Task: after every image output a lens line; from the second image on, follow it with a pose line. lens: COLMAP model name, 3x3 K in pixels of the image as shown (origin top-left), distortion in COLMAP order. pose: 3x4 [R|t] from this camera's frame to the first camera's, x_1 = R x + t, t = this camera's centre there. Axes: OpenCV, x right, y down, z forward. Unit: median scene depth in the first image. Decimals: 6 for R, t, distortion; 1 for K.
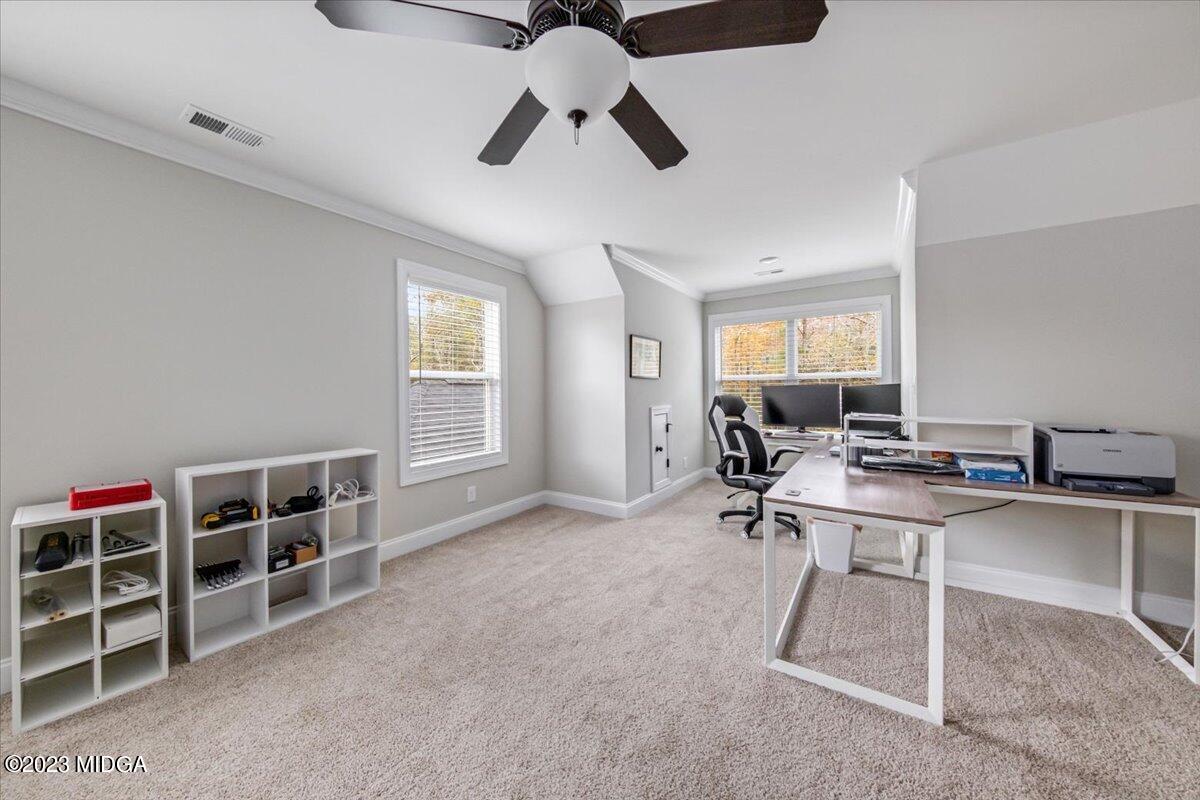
lens RADIAL K [[416.2, 0, 598.8], [0, 416.2, 391.5], [0, 0, 1]] dist [0.002049, -0.001219]
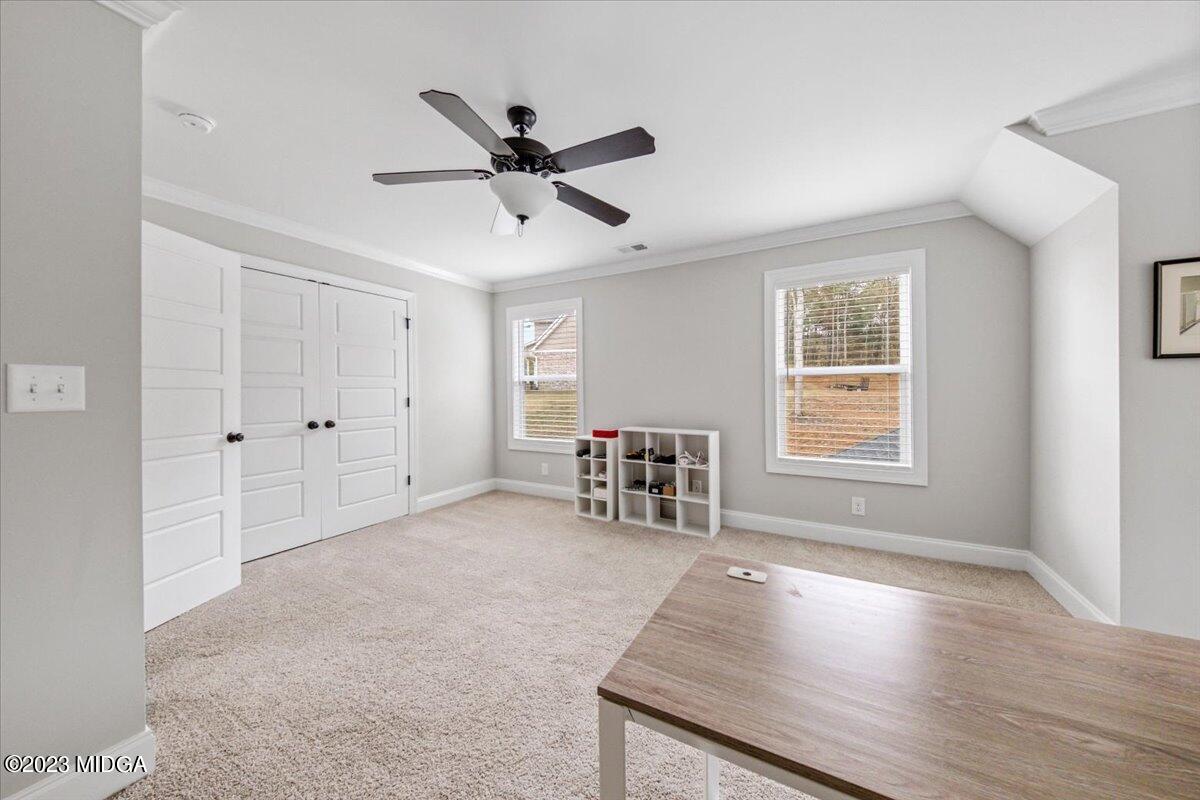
lens RADIAL K [[416.2, 0, 602.3], [0, 416.2, 394.1], [0, 0, 1]] dist [0.002049, -0.001219]
pose [[0.055258, 0.016647, -0.998333, 0.632147], [-0.001189, 0.999861, 0.016607, -0.003196], [0.998471, 0.000269, 0.055270, 0.489254]]
